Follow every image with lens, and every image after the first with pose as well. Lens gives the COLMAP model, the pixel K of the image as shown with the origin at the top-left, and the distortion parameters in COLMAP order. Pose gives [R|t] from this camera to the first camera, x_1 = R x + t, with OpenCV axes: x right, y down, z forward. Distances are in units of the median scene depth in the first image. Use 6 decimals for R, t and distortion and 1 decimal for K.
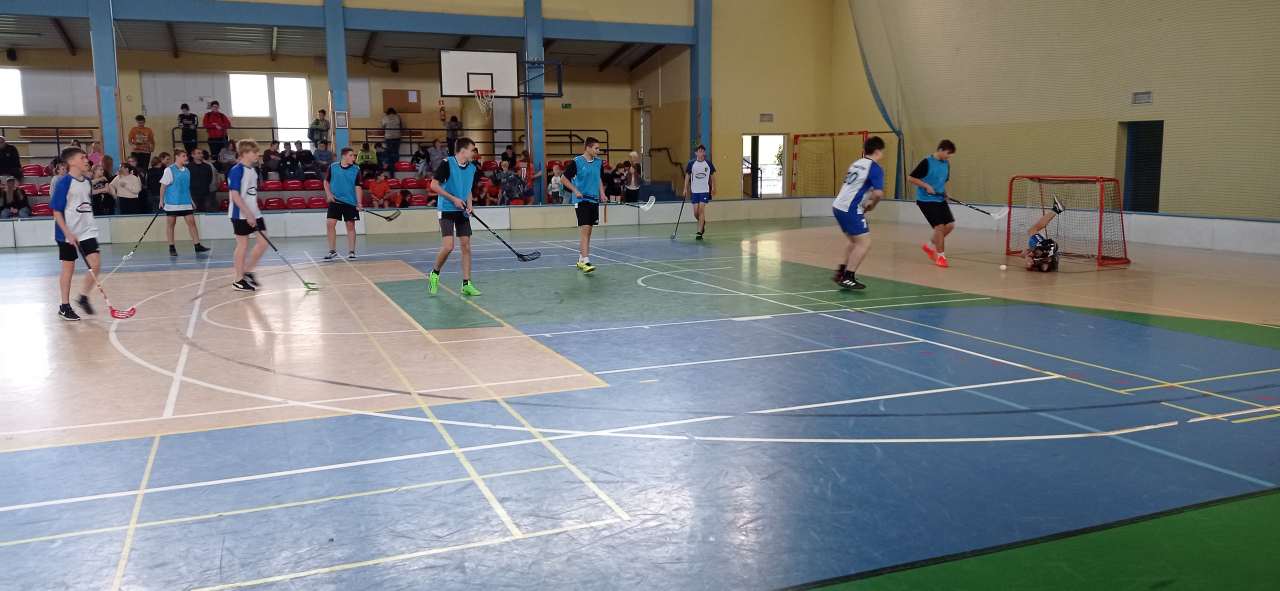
lens RADIAL K [[949.2, 0, 642.1], [0, 949.2, 291.9], [0, 0, 1]] dist [0.122657, -0.196947]
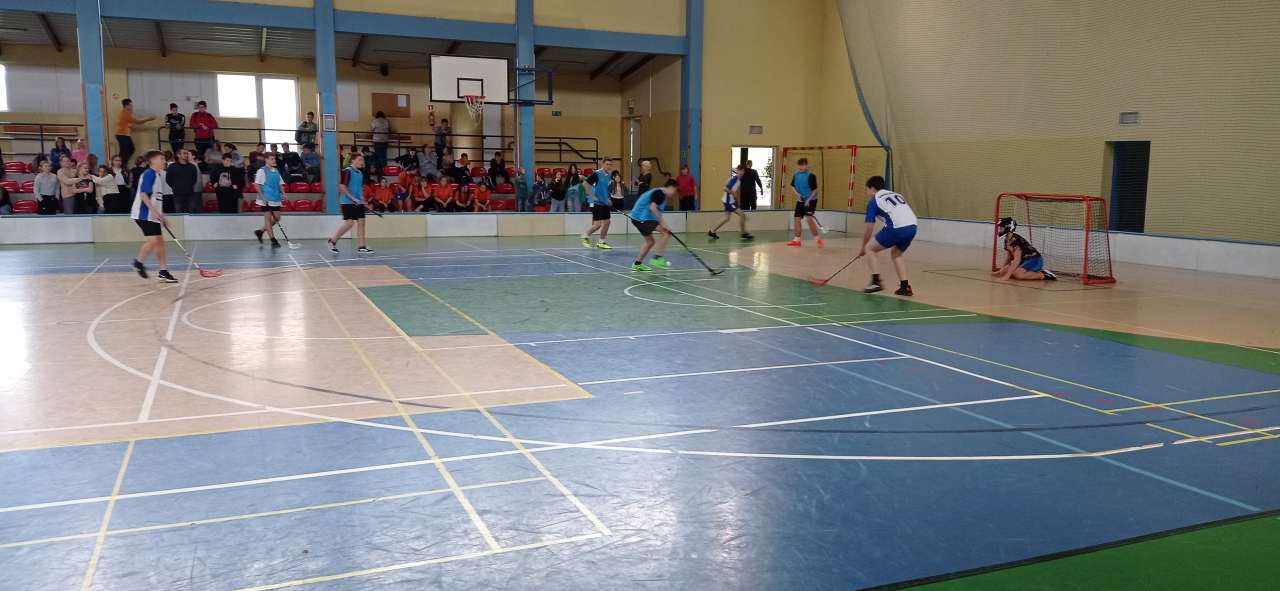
lens RADIAL K [[949.2, 0, 642.1], [0, 949.2, 291.9], [0, 0, 1]] dist [0.122657, -0.196947]
pose [[0.999722, 0.019148, 0.013772, 0.000176], [-0.019018, 0.999774, -0.009515, -0.000725], [-0.013951, 0.009250, 0.999860, 0.002819]]
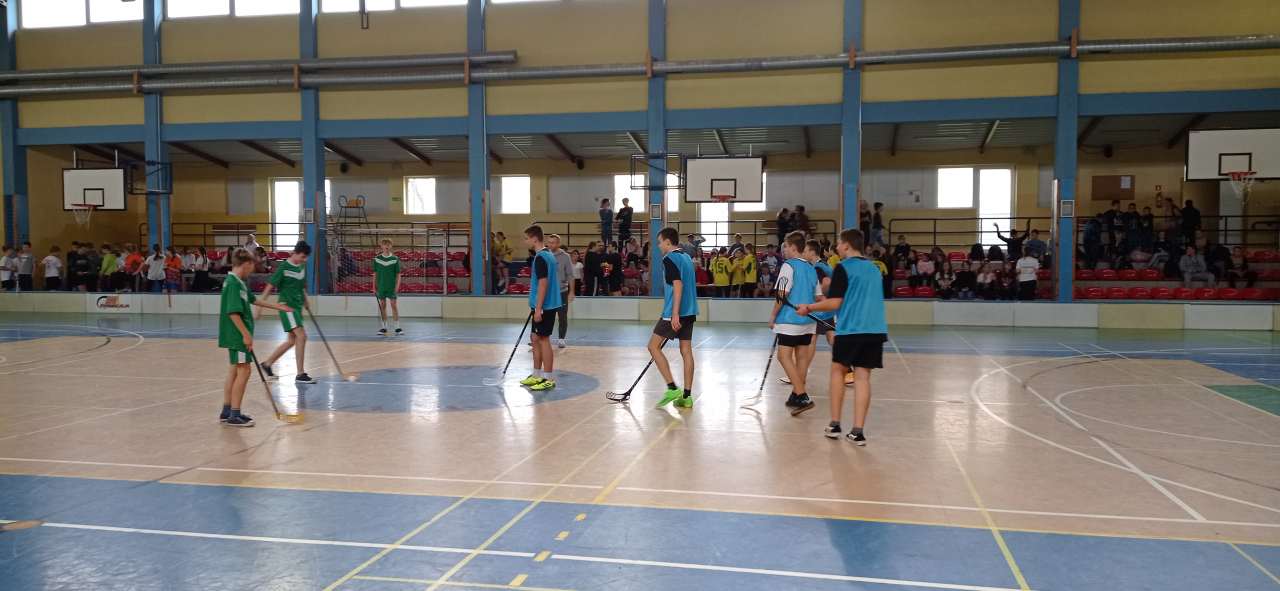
lens RADIAL K [[949.2, 0, 642.1], [0, 949.2, 291.9], [0, 0, 1]] dist [0.122657, -0.196947]
pose [[0.822119, 0.034524, -0.568268, -0.133268], [-0.086898, 0.994073, -0.065325, 0.005999], [0.562645, 0.103086, 0.820246, -0.034331]]
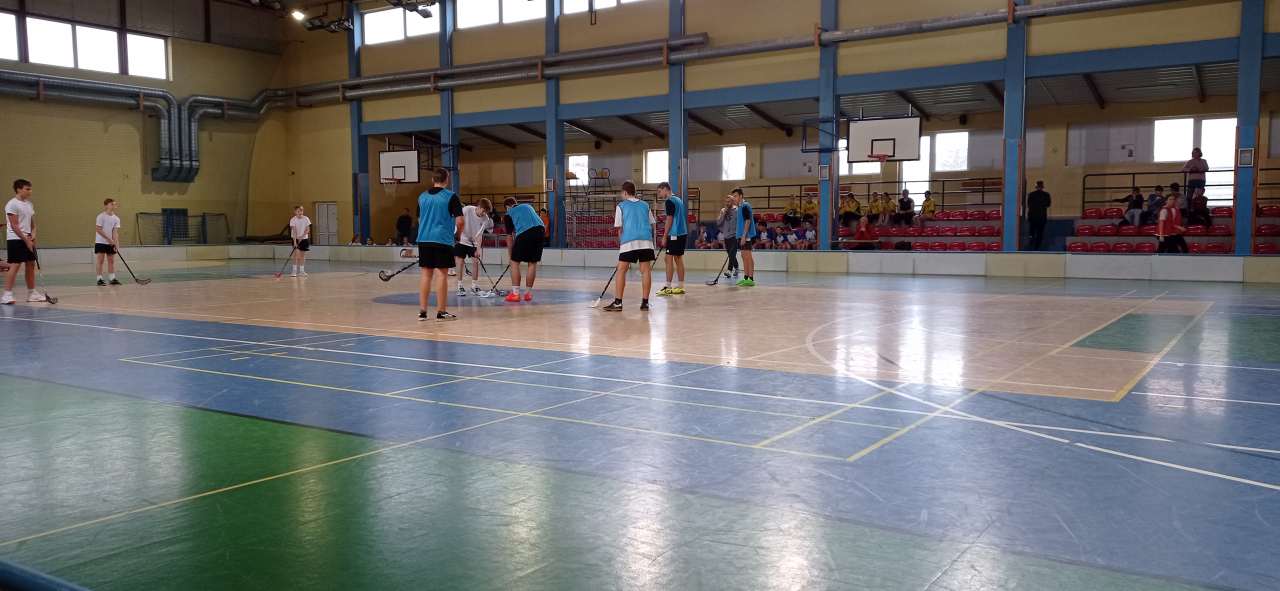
lens RADIAL K [[945.5, 0, 642.3], [0, 945.5, 293.0], [0, 0, 1]] dist [0.126670, -0.199044]
pose [[0.552794, 0.065276, -0.830757, 0.162873], [-0.118066, 0.993006, -0.000538, 0.018121], [0.824912, 0.098381, 0.556634, 0.049847]]
